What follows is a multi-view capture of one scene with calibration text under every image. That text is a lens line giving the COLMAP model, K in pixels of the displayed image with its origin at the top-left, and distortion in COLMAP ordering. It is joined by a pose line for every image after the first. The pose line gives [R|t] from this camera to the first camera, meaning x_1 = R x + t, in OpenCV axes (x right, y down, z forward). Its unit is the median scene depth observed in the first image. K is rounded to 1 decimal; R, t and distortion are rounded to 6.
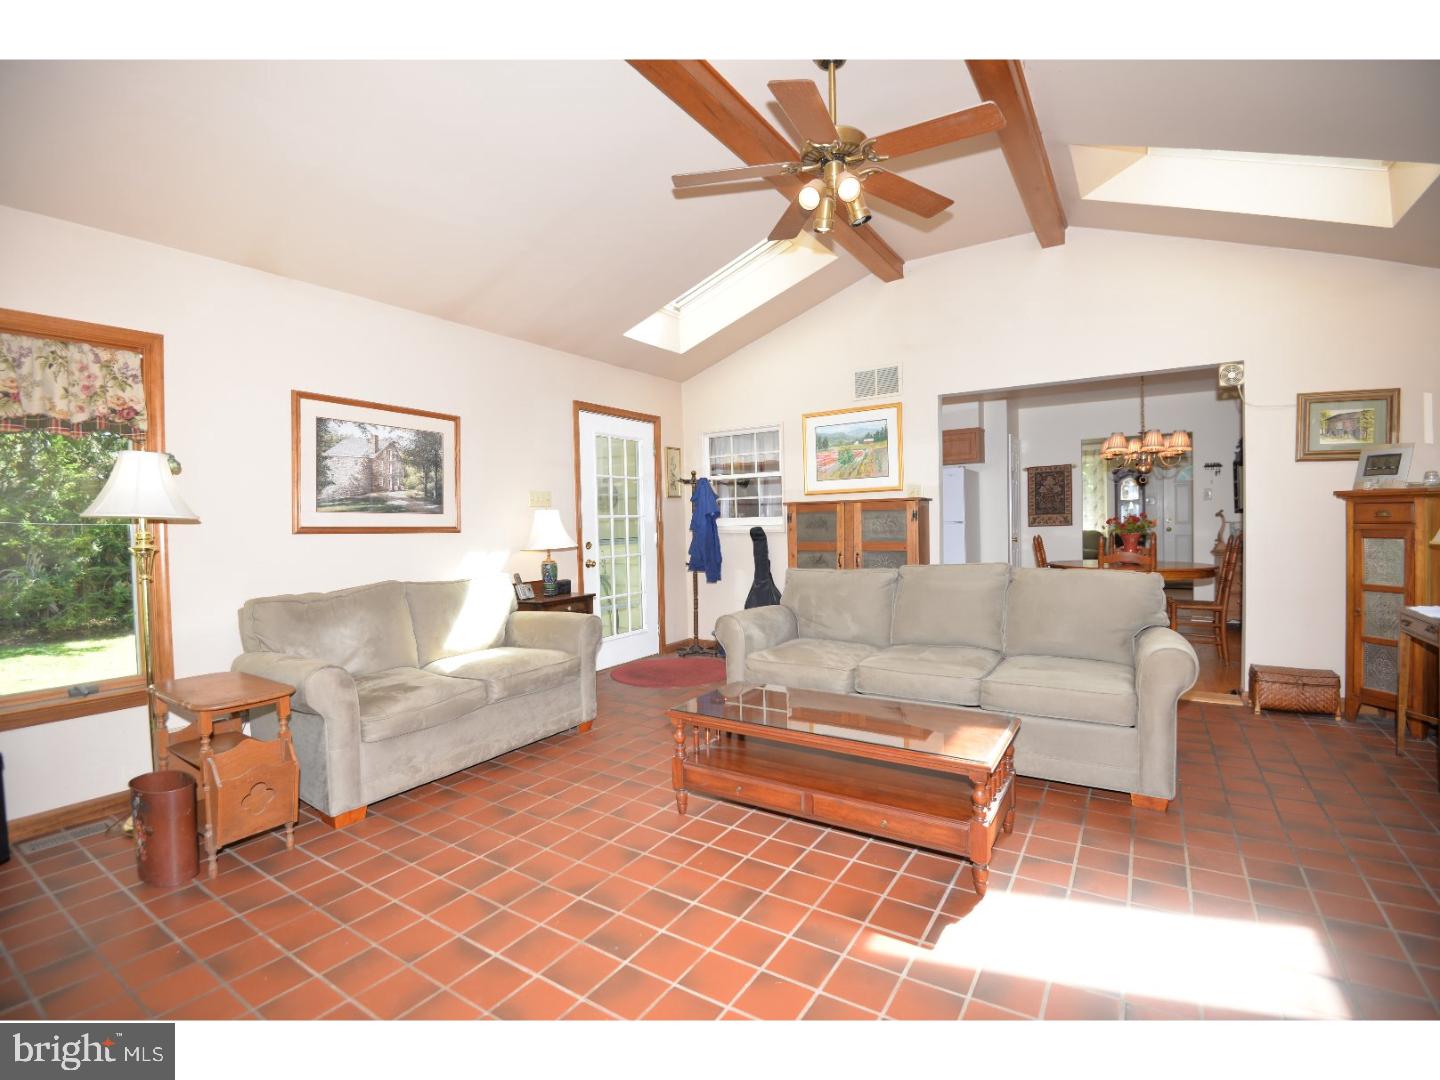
lens RADIAL K [[663.2, 0, 721.3], [0, 663.2, 534.8], [0, 0, 1]] dist [-0.020271, -0.012913]
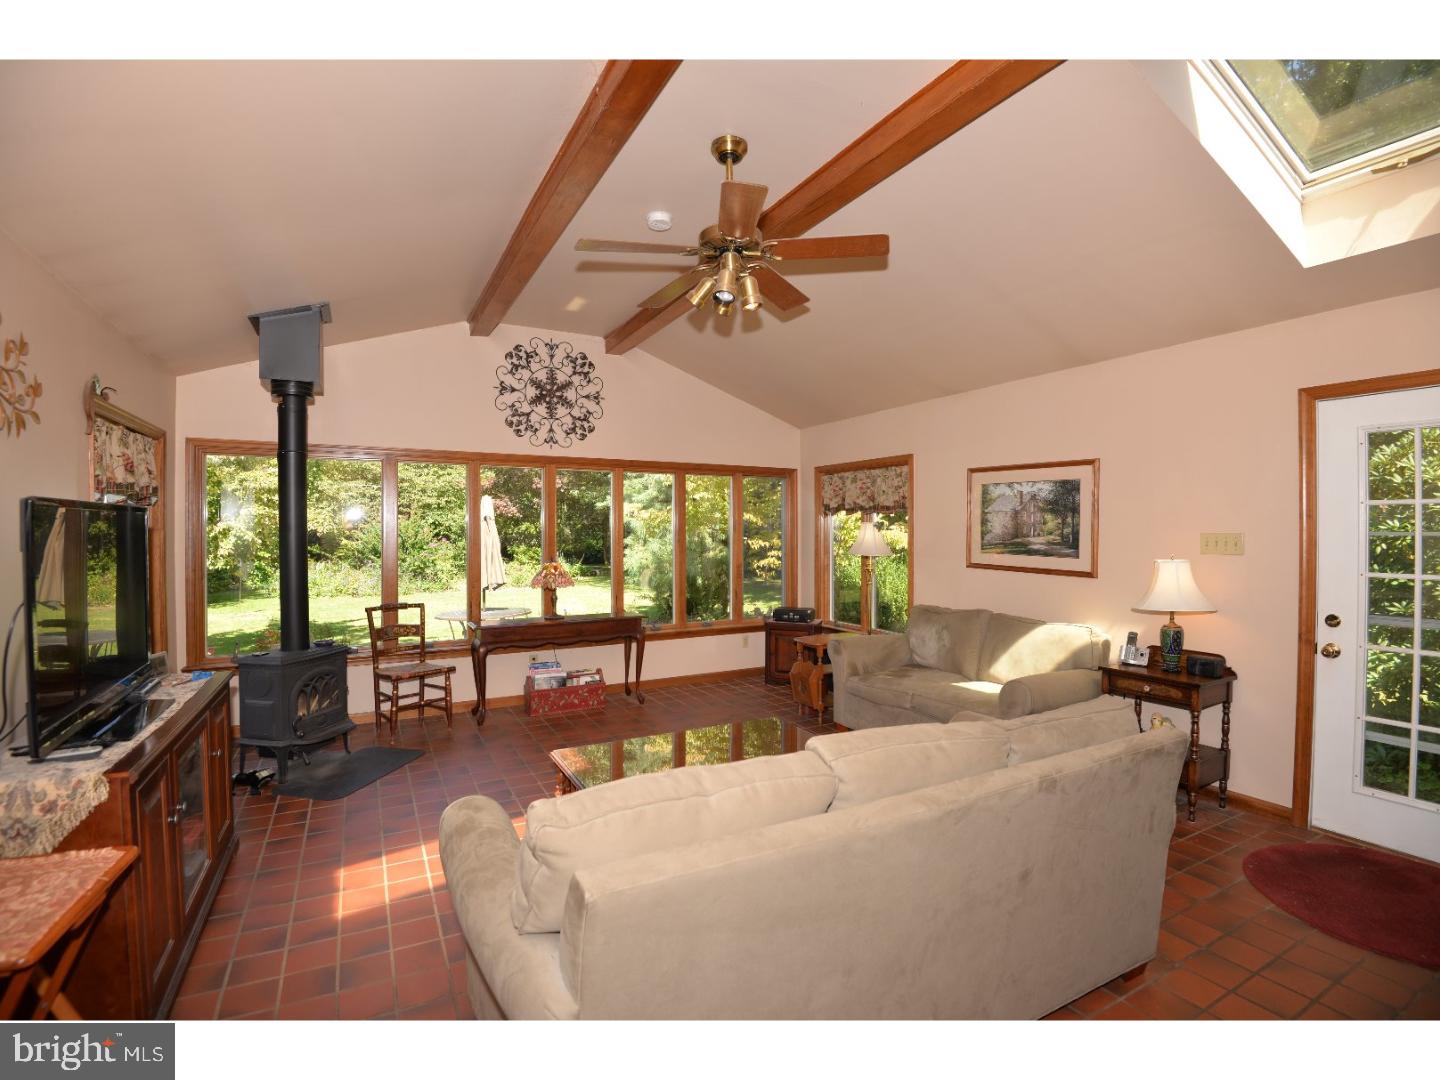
lens RADIAL K [[663.2, 0, 716.1], [0, 663.2, 537.3], [0, 0, 1]] dist [-0.020271, -0.012913]
pose [[-0.485576, 0.027941, -0.873748, 0.765930], [-0.010536, 0.999229, 0.037809, -0.100694], [0.874131, 0.027565, -0.484907, 1.044892]]
